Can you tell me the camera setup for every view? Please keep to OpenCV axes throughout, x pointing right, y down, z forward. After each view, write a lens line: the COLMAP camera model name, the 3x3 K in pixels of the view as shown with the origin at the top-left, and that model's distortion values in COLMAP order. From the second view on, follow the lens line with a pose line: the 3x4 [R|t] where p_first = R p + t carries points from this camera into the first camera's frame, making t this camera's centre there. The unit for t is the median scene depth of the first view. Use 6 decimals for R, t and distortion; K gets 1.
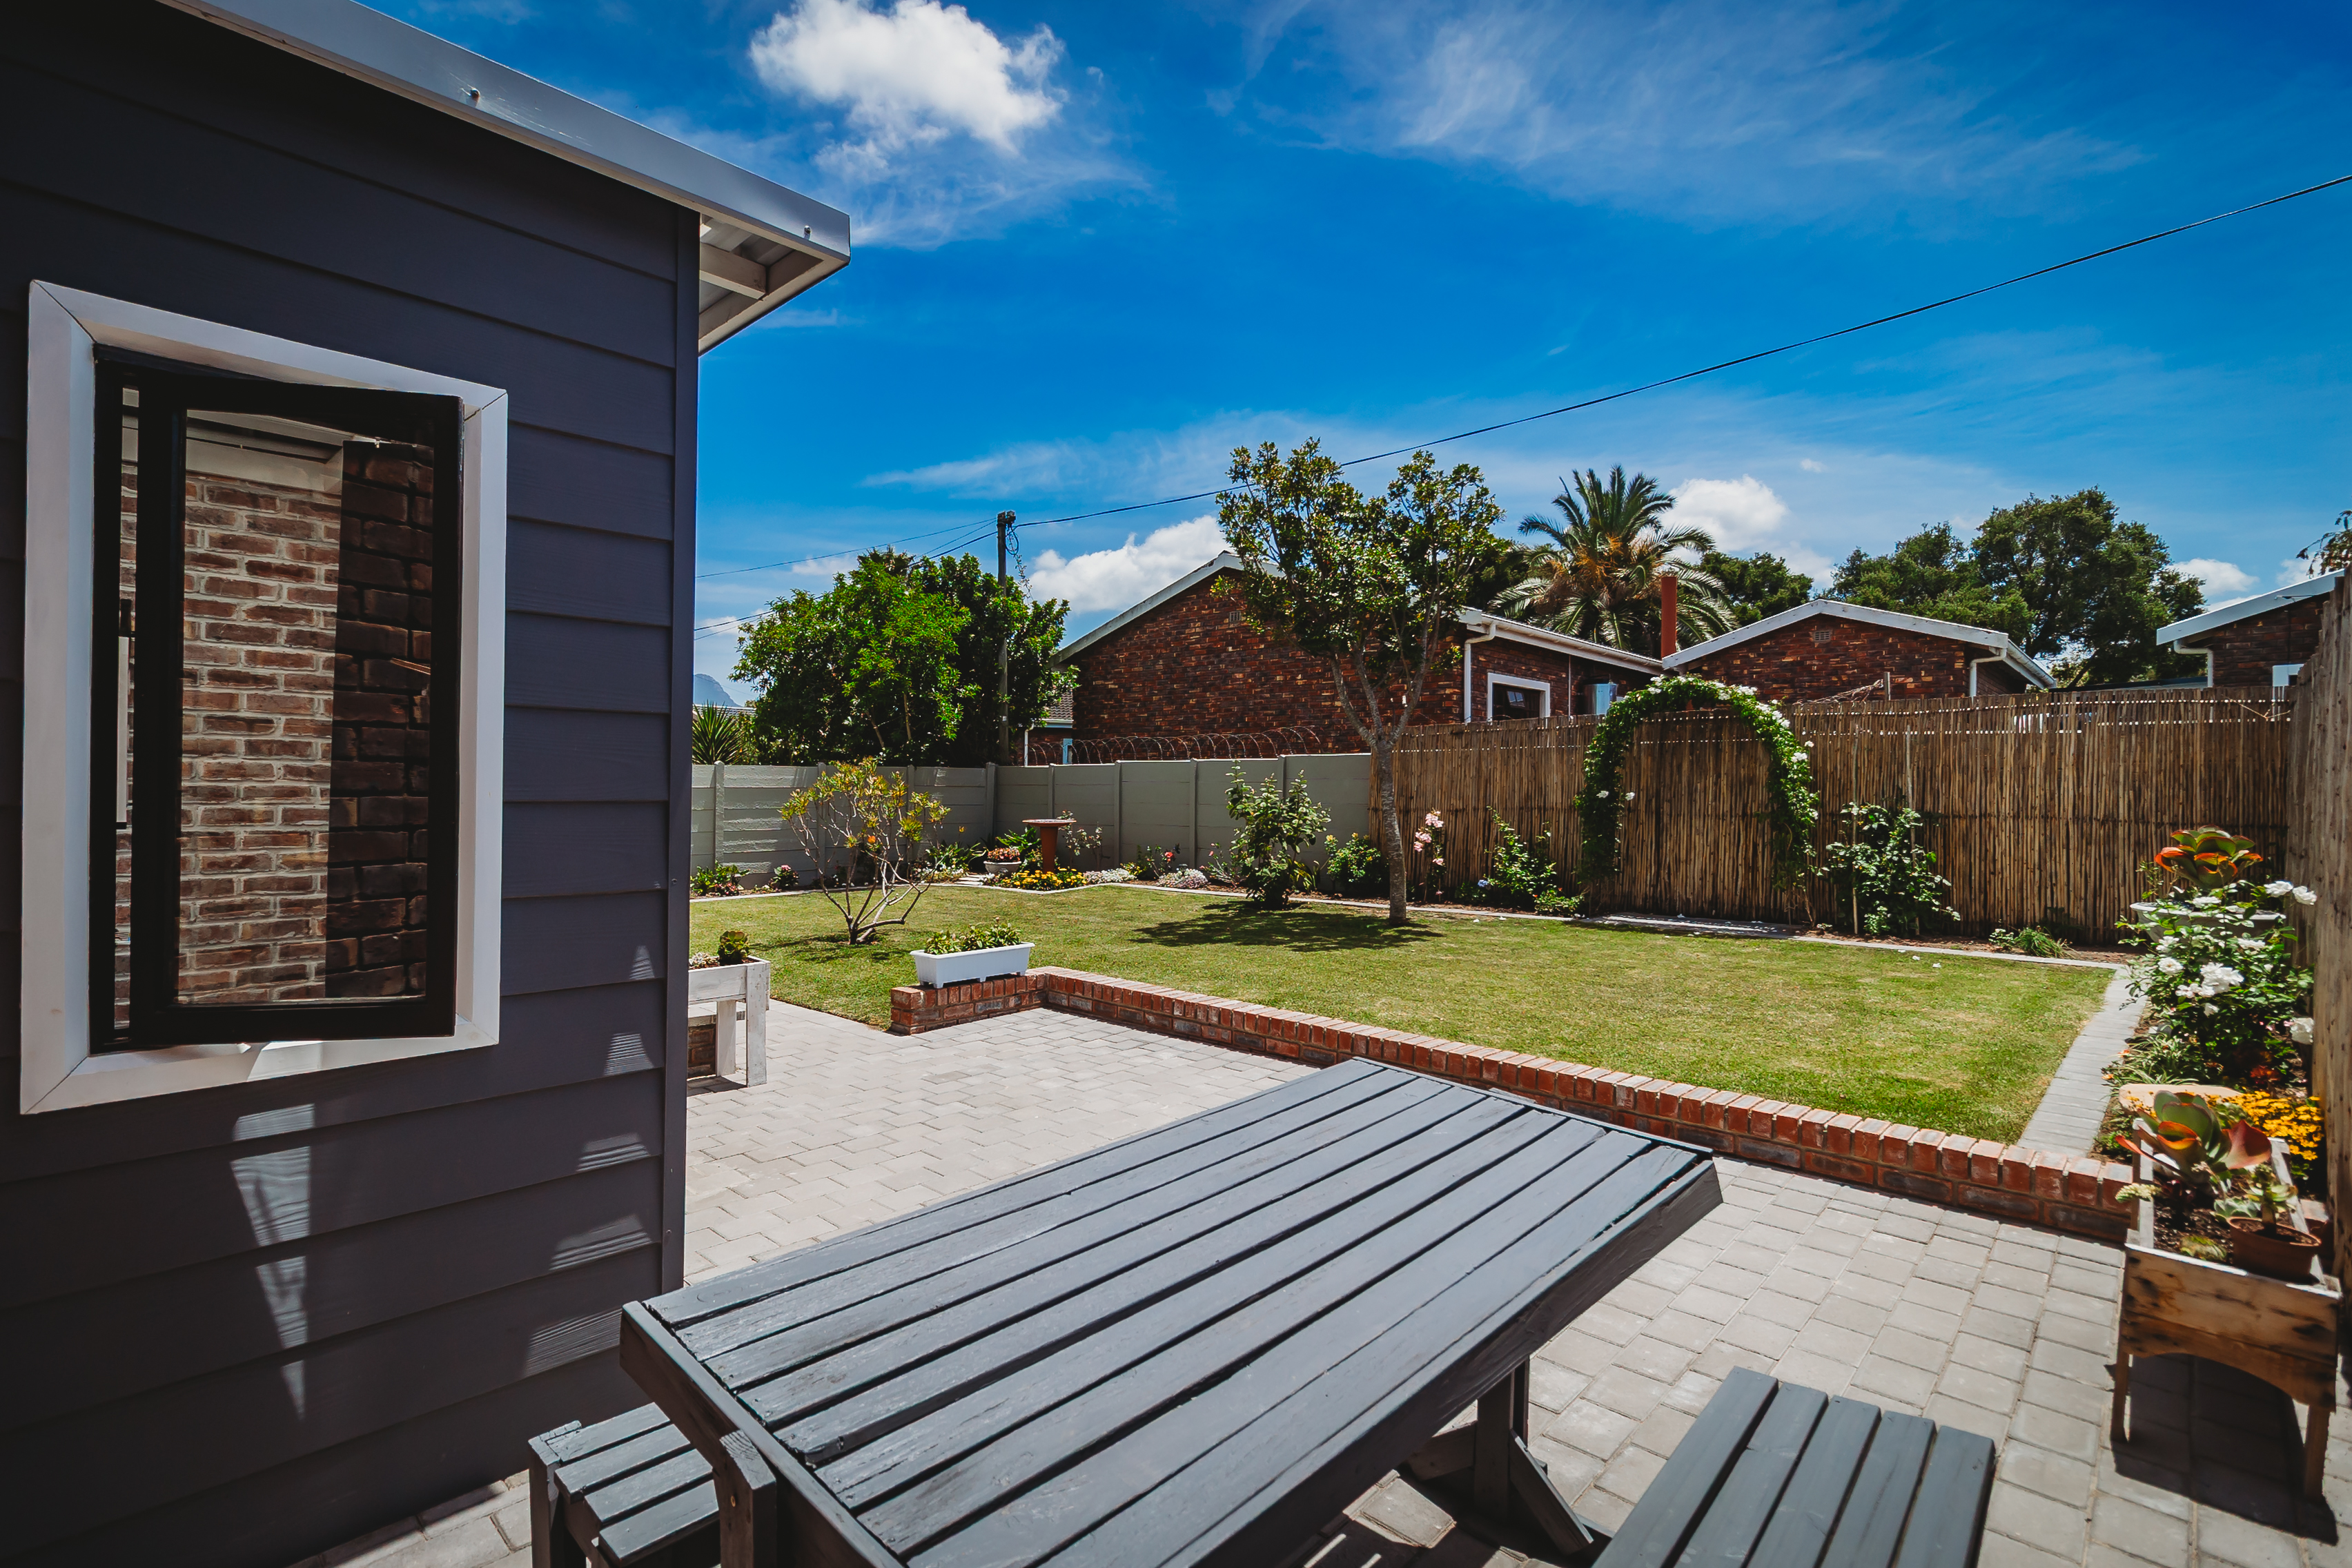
lens RADIAL K [[1041.9, 0, 1178.8], [0, 1041.9, 792.3], [0, 0, 1]] dist [0.000324, 0.000017]
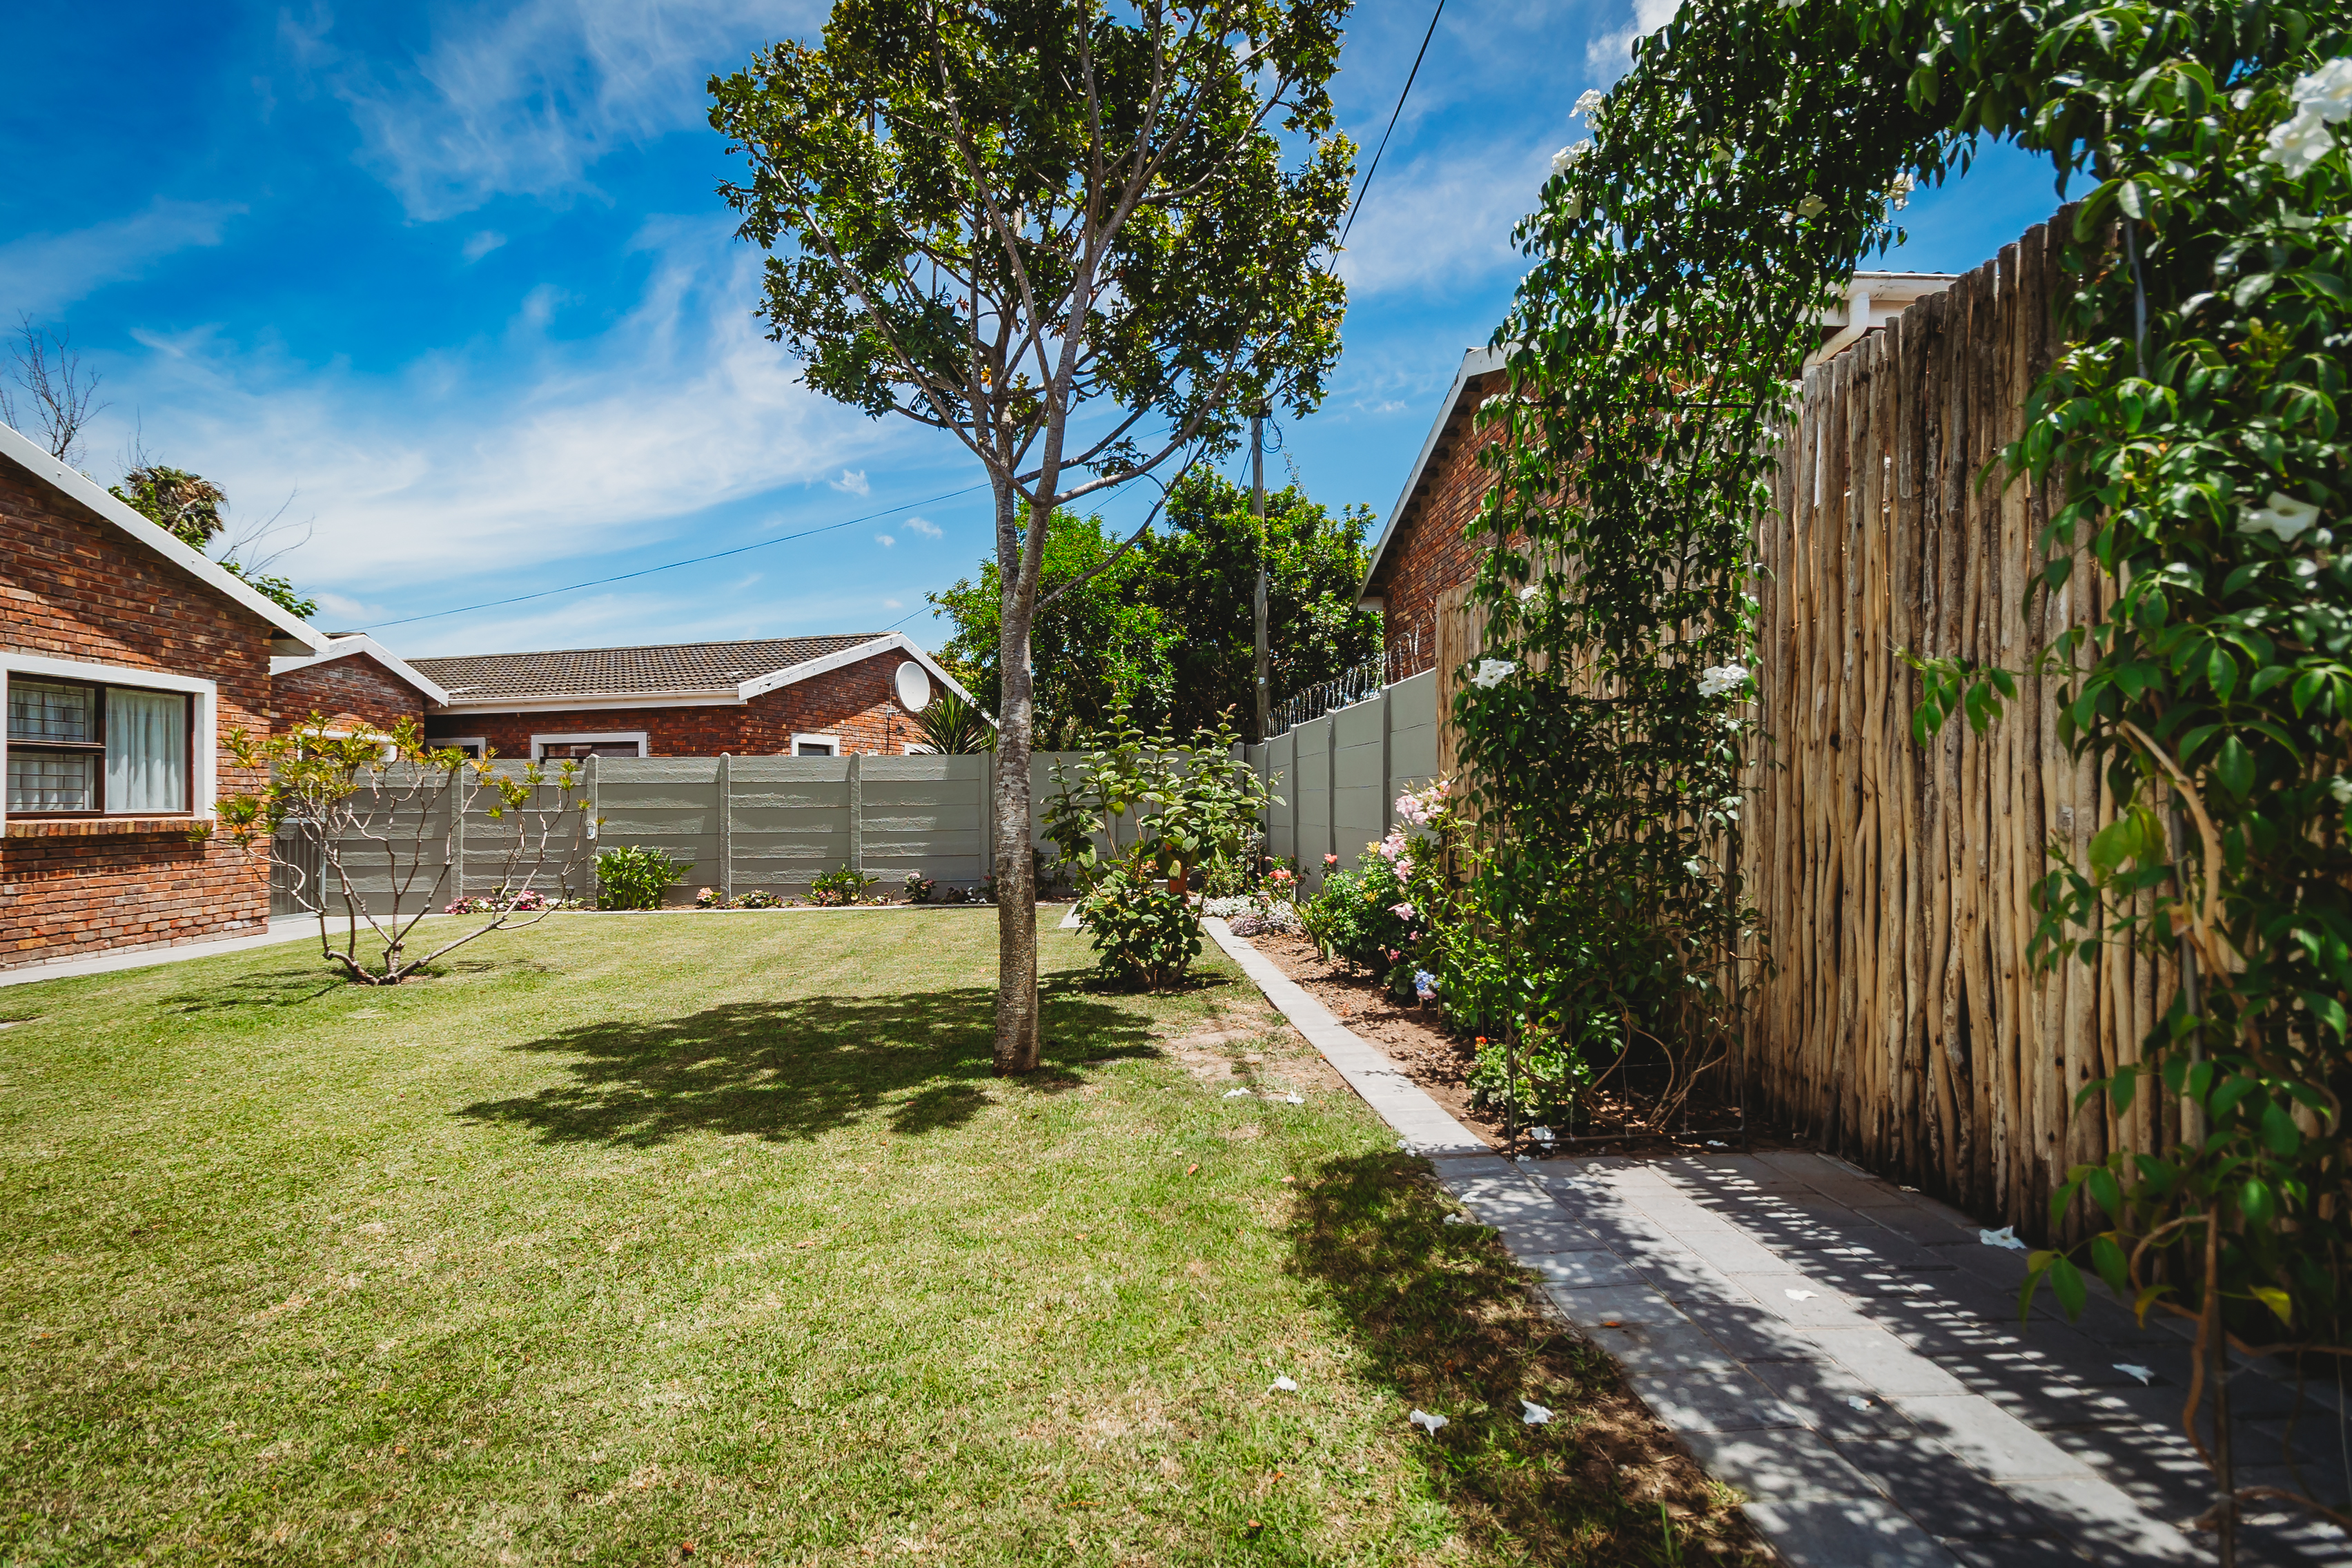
lens RADIAL K [[1087.9, 0, 1170.7], [0, 1087.9, 790.4], [0, 0, 1]] dist [0.009105, -0.003161]
pose [[0.718903, -0.021512, -0.694778, 0.526850], [0.011837, 0.999755, -0.018708, 0.032184], [0.695010, 0.005225, 0.718981, 0.742022]]
